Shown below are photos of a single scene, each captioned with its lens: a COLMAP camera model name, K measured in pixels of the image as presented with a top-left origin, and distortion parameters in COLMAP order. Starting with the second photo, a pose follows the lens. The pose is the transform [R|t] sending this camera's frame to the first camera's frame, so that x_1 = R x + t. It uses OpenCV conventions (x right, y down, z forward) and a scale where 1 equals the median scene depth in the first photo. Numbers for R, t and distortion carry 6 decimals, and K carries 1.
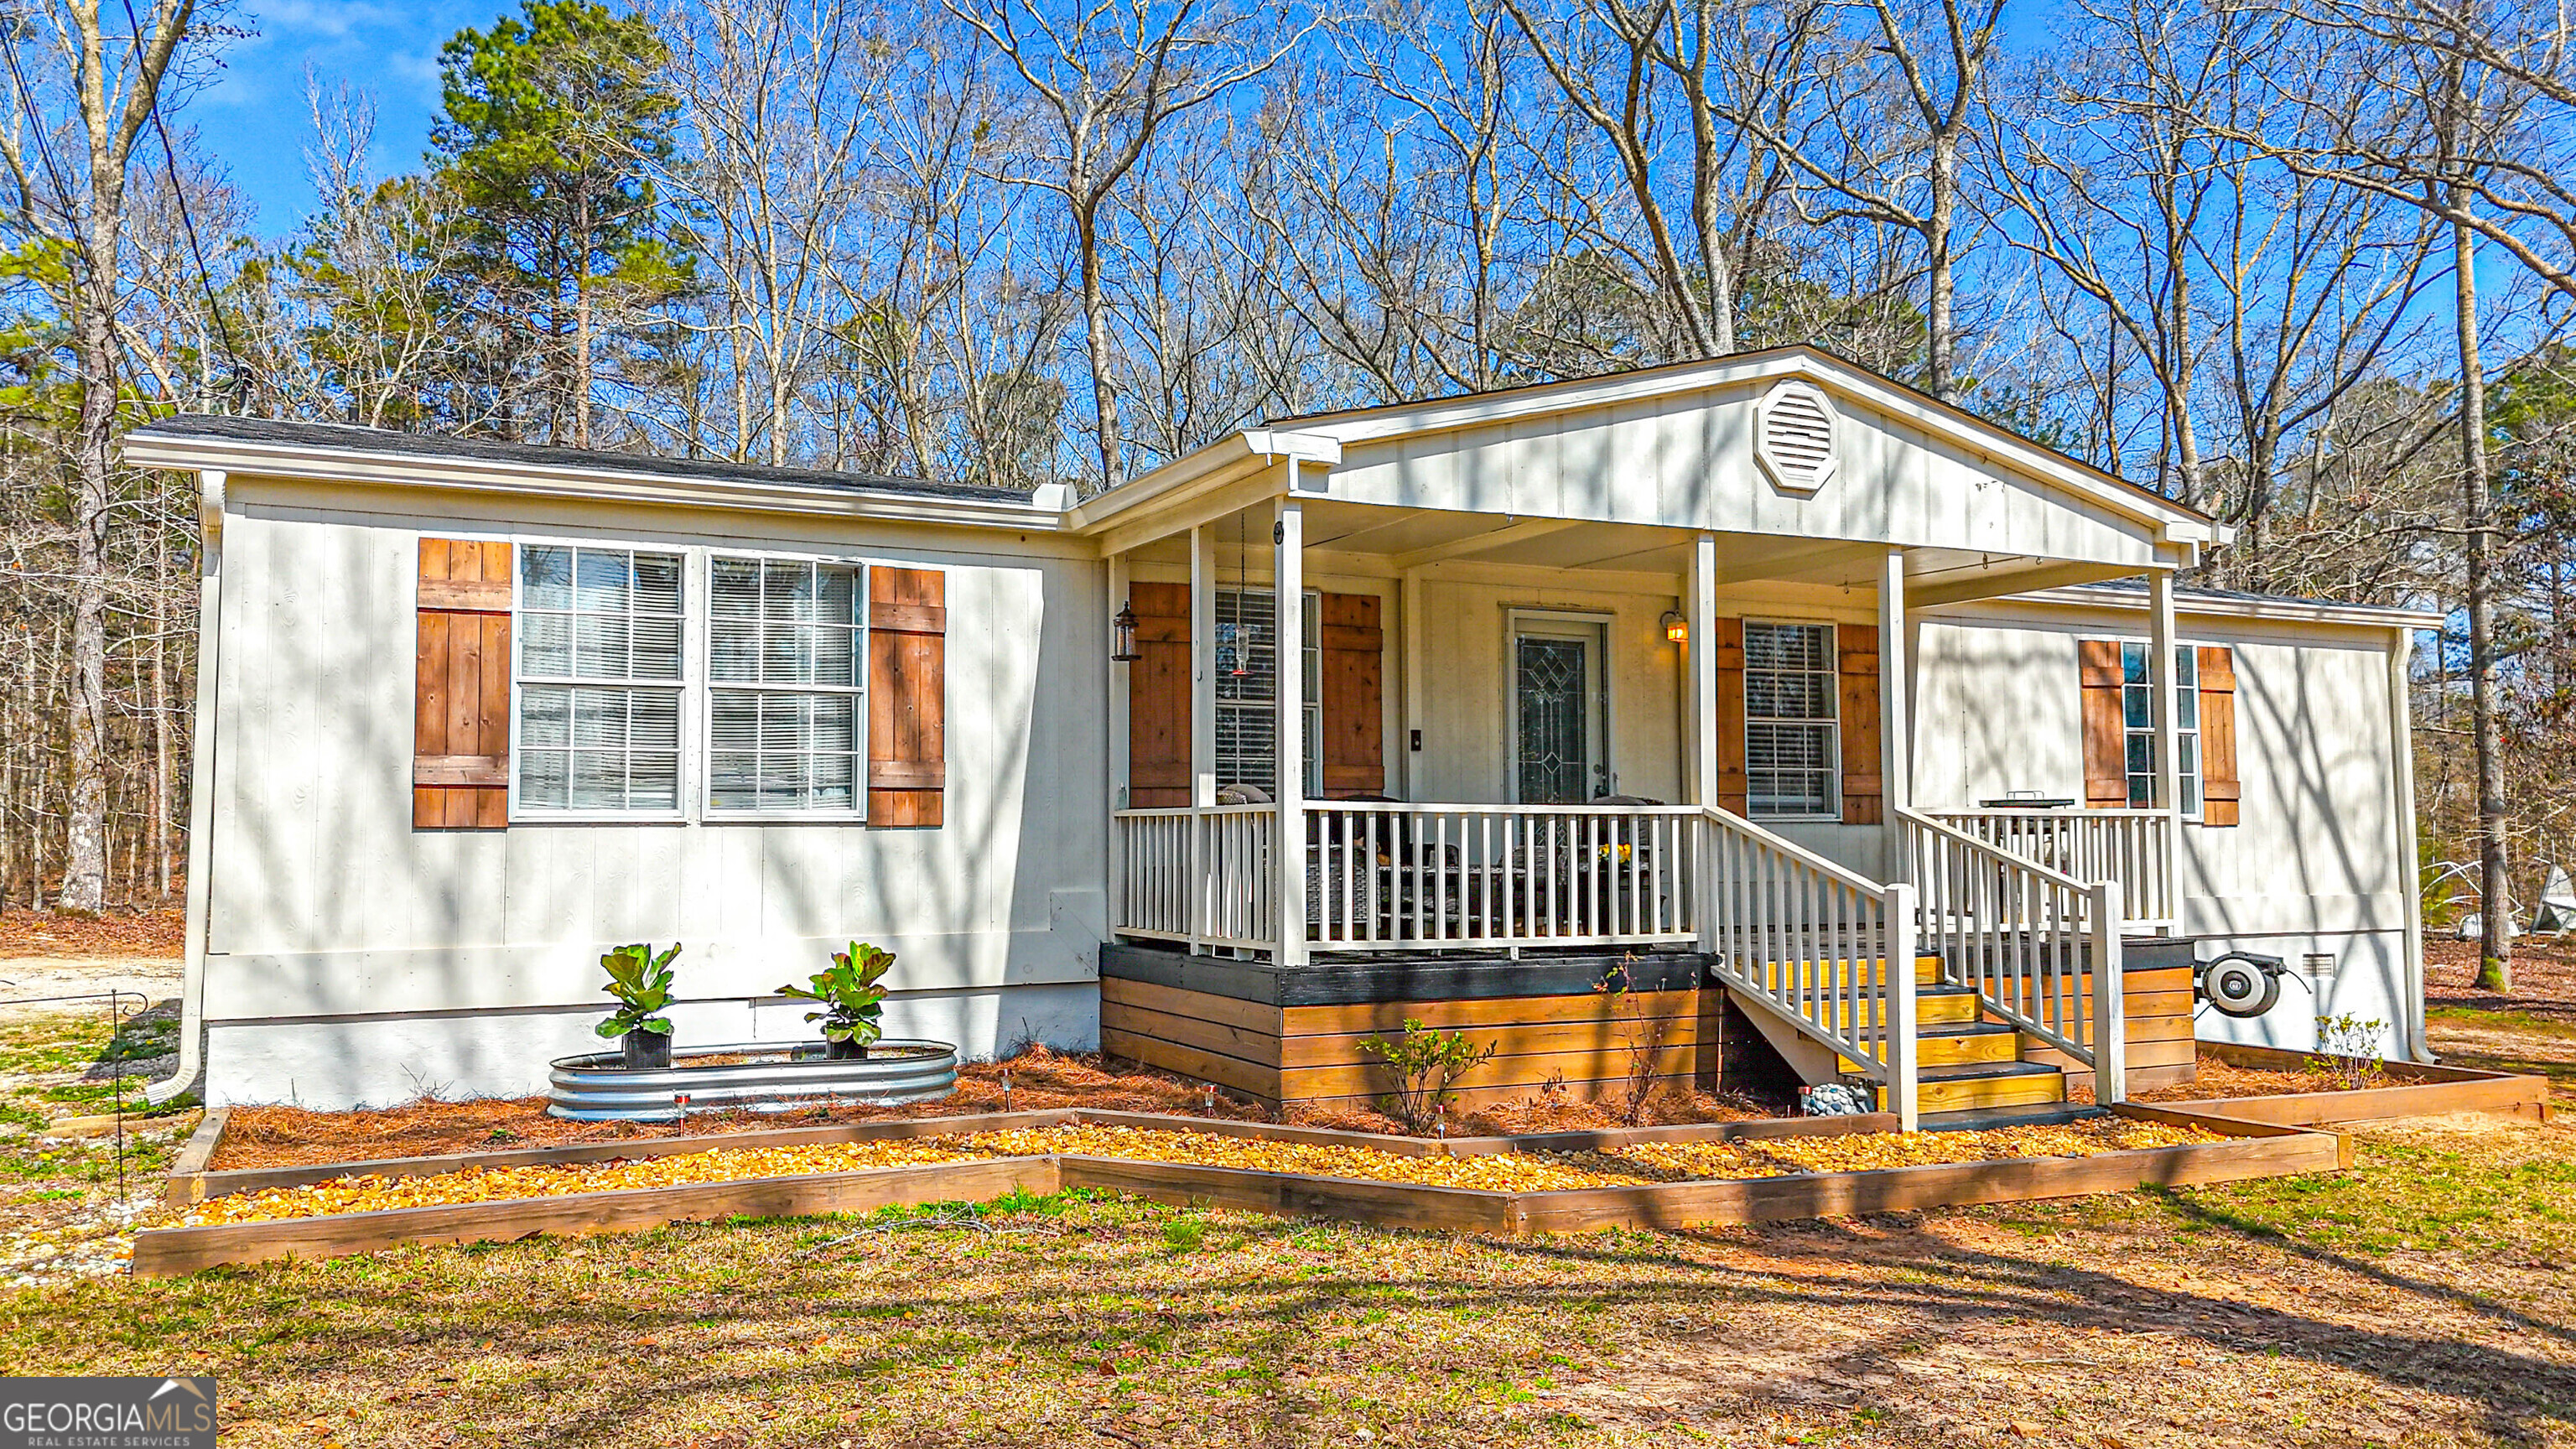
lens RADIAL K [[1897.5, 0, 1285.3], [0, 1897.5, 726.0], [0, 0, 1]] dist [0.071501, -0.072161]
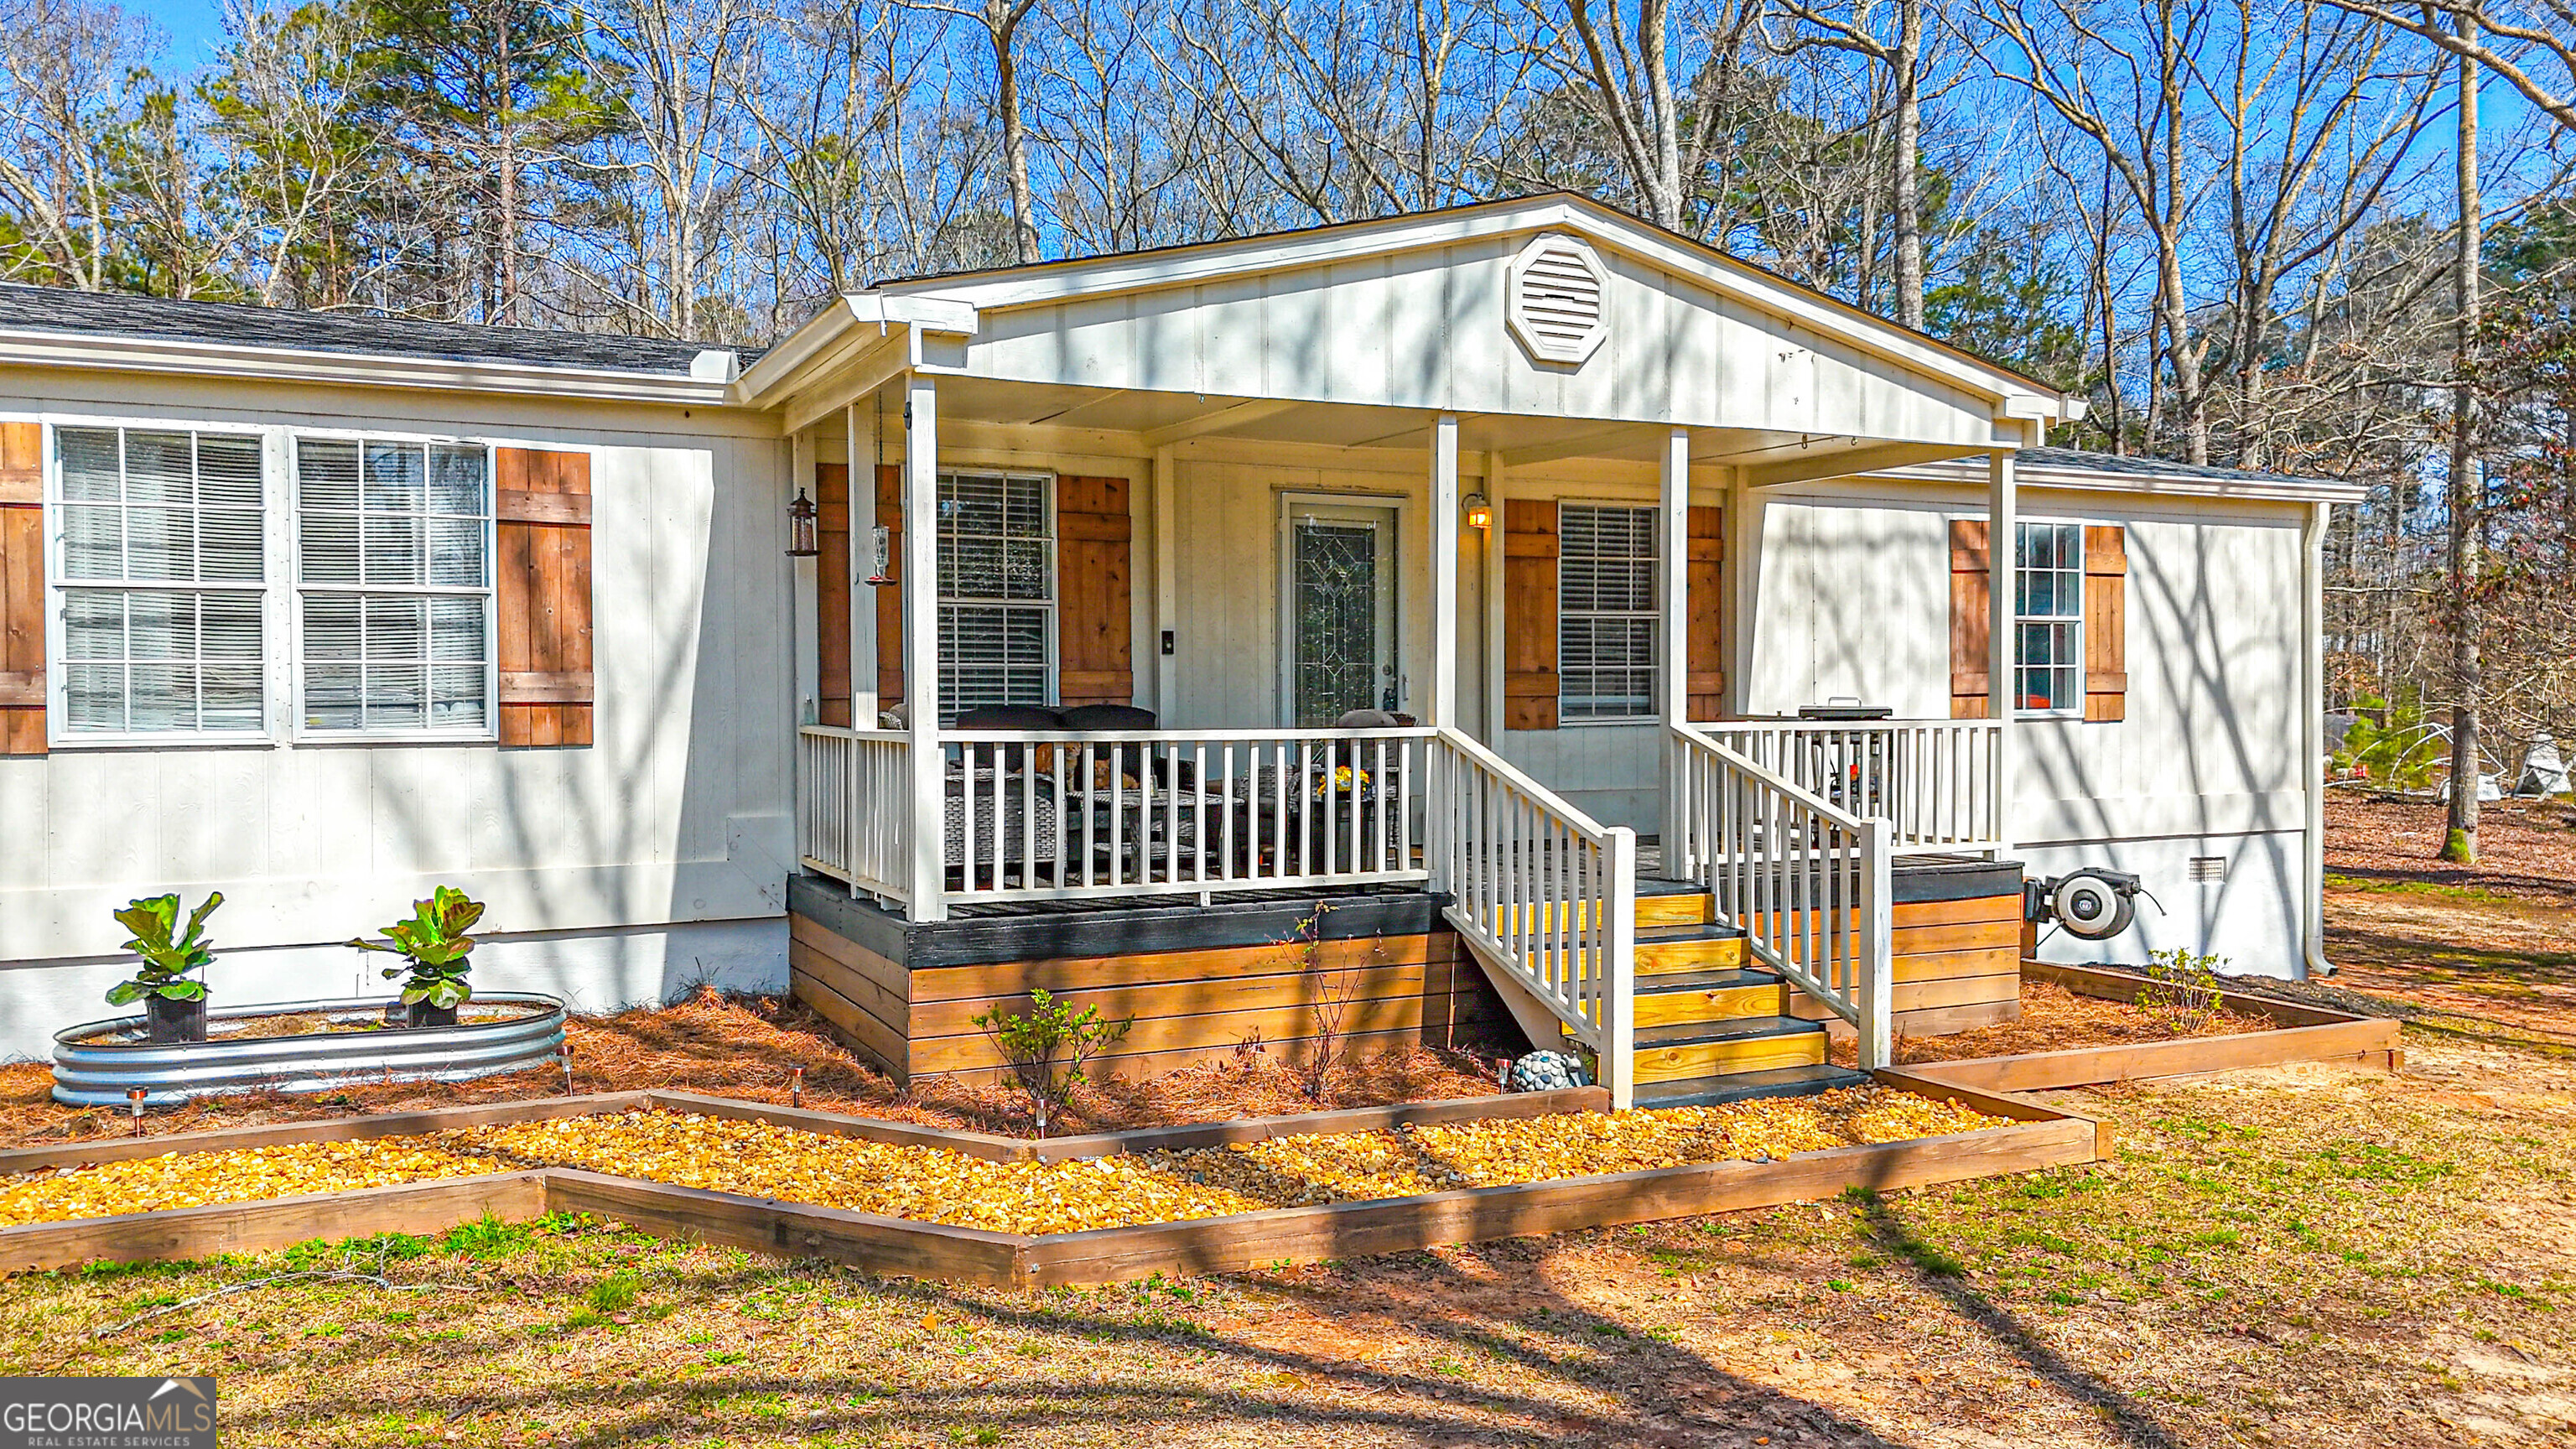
lens RADIAL K [[1897.5, 0, 1287.0], [0, 1897.5, 727.7], [0, 0, 1]] dist [0.071501, -0.072161]
pose [[0.999982, 0.001392, -0.005864, 0.146960], [-0.000916, 0.996754, 0.080501, -0.027016], [0.005957, -0.080494, 0.996737, 0.118087]]
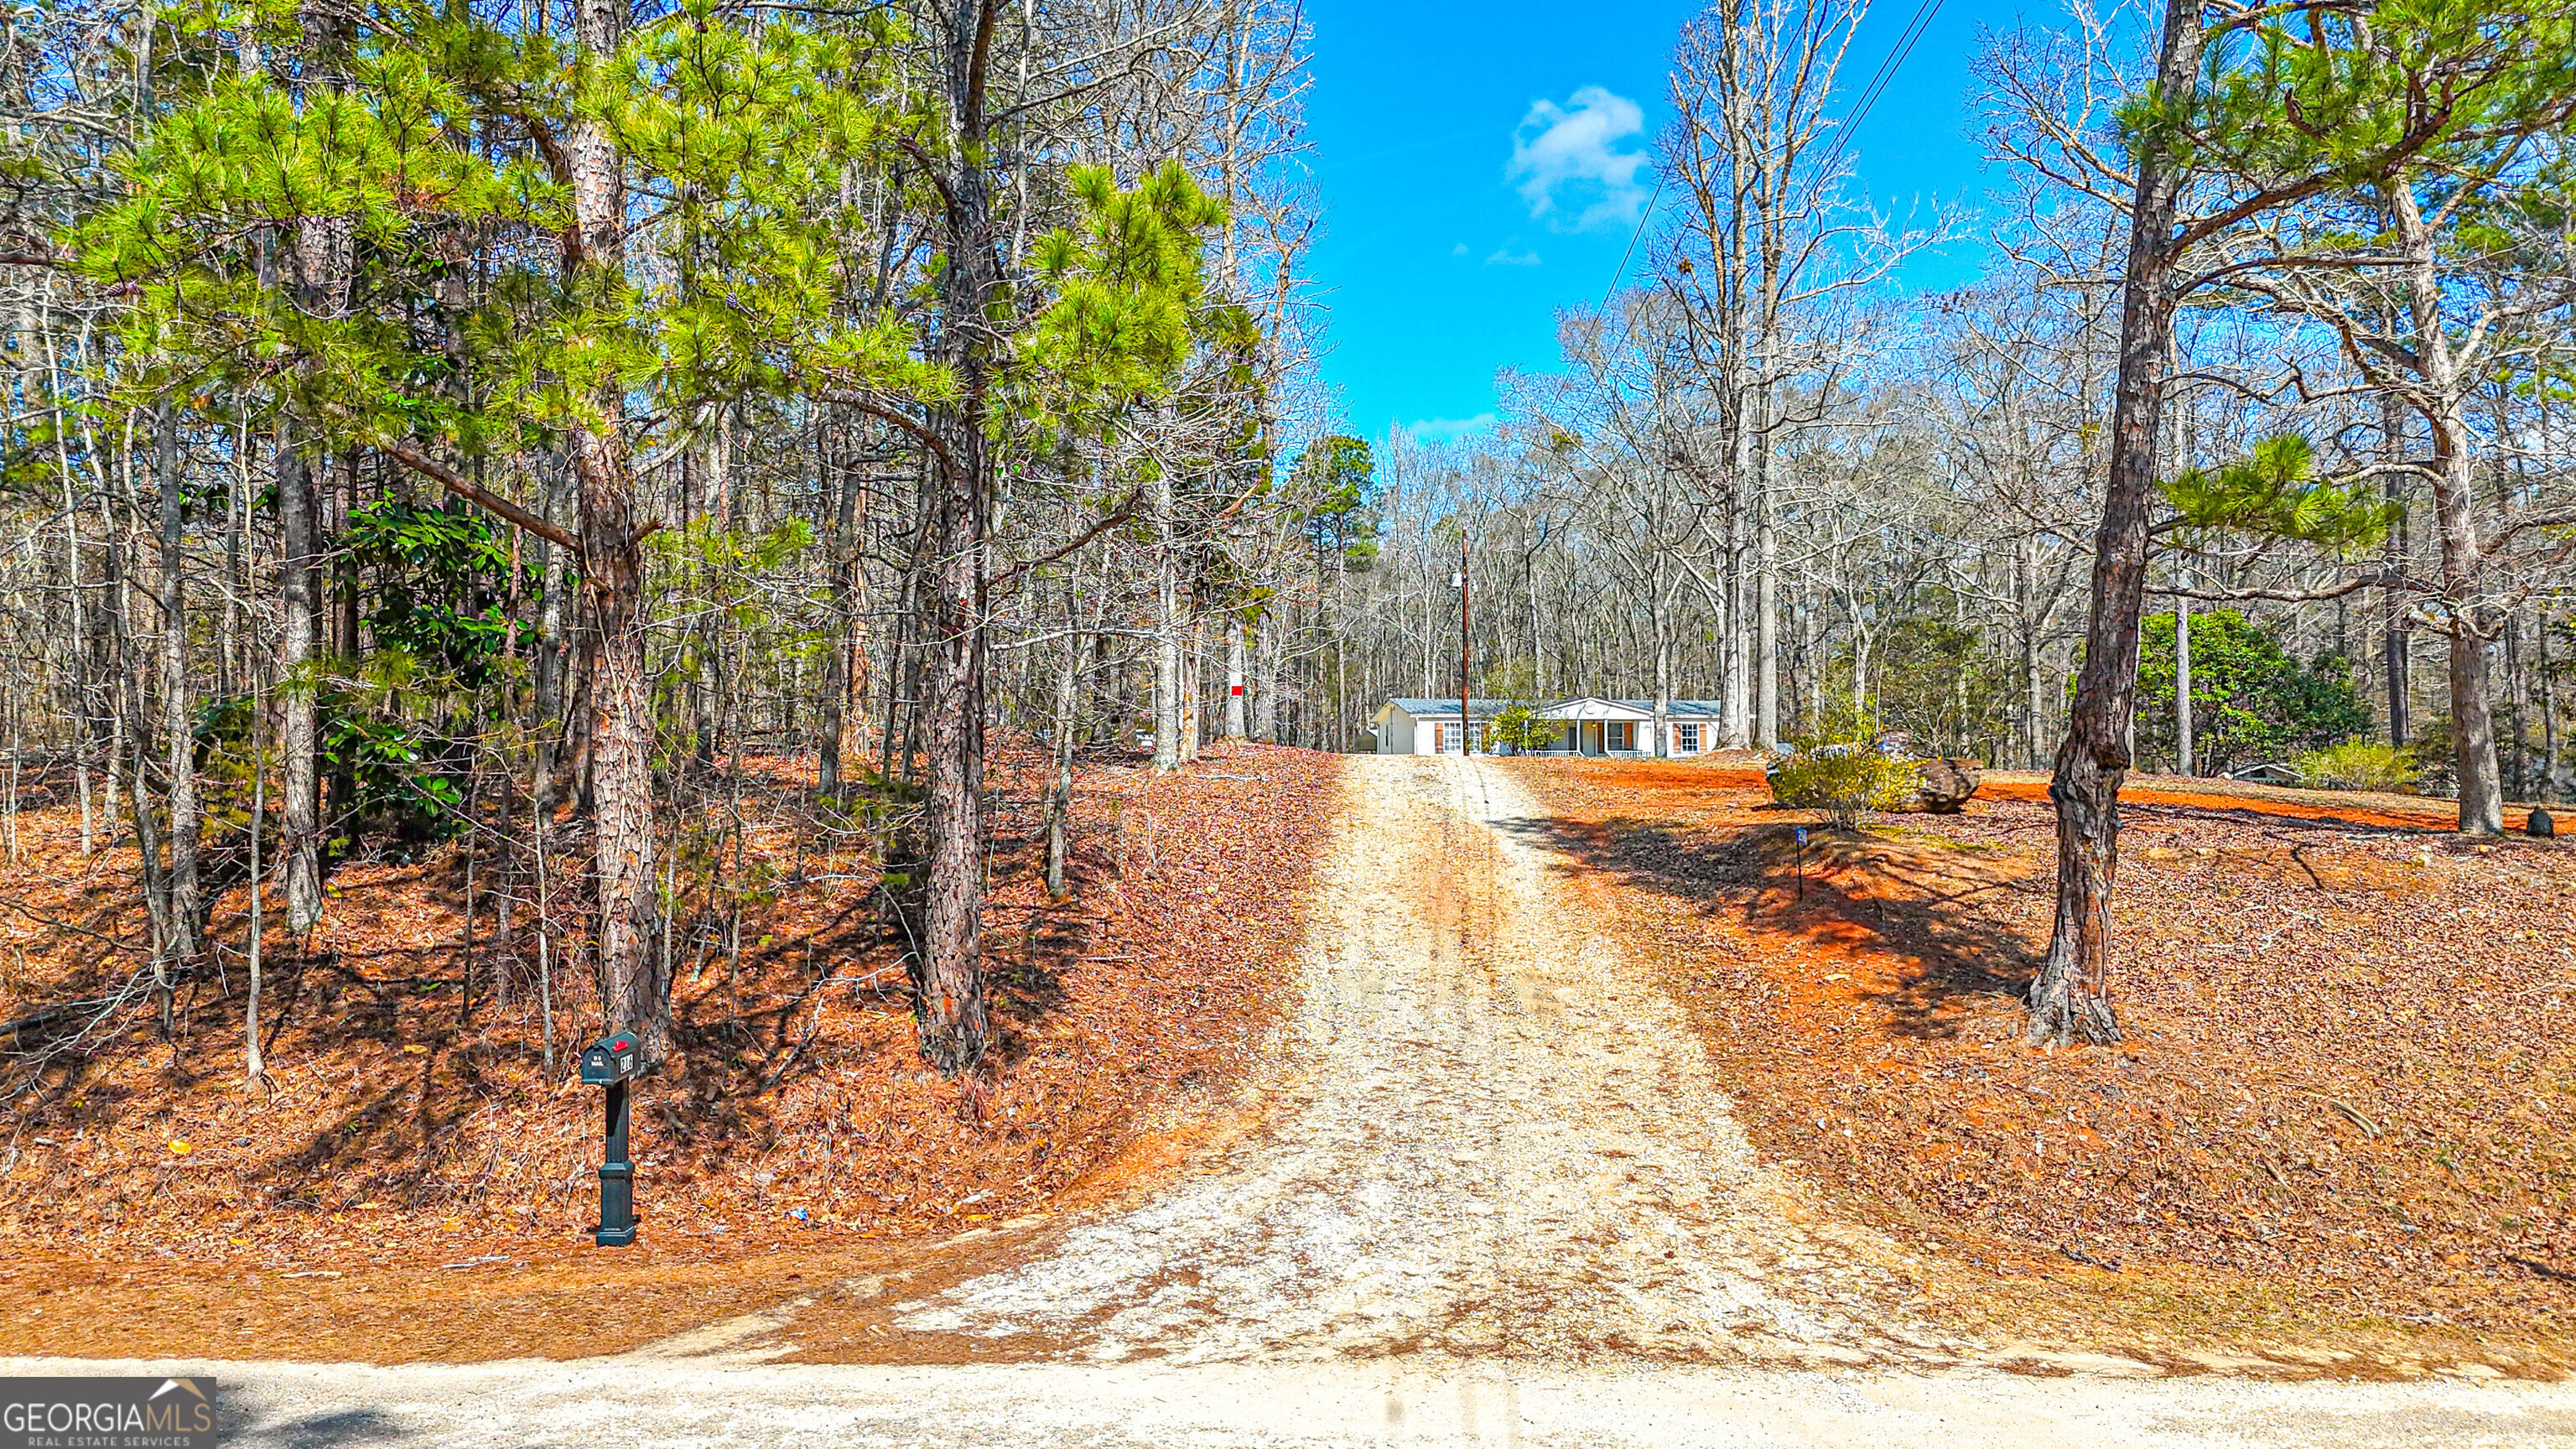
lens RADIAL K [[1897.5, 0, 1282.5], [0, 1897.5, 726.3], [0, 0, 1]] dist [0.071501, -0.072161]
pose [[0.963869, -0.002475, -0.266365, 1.160478], [0.011717, 0.999383, 0.033114, -0.353206], [0.266118, -0.035039, 0.963303, -7.269883]]
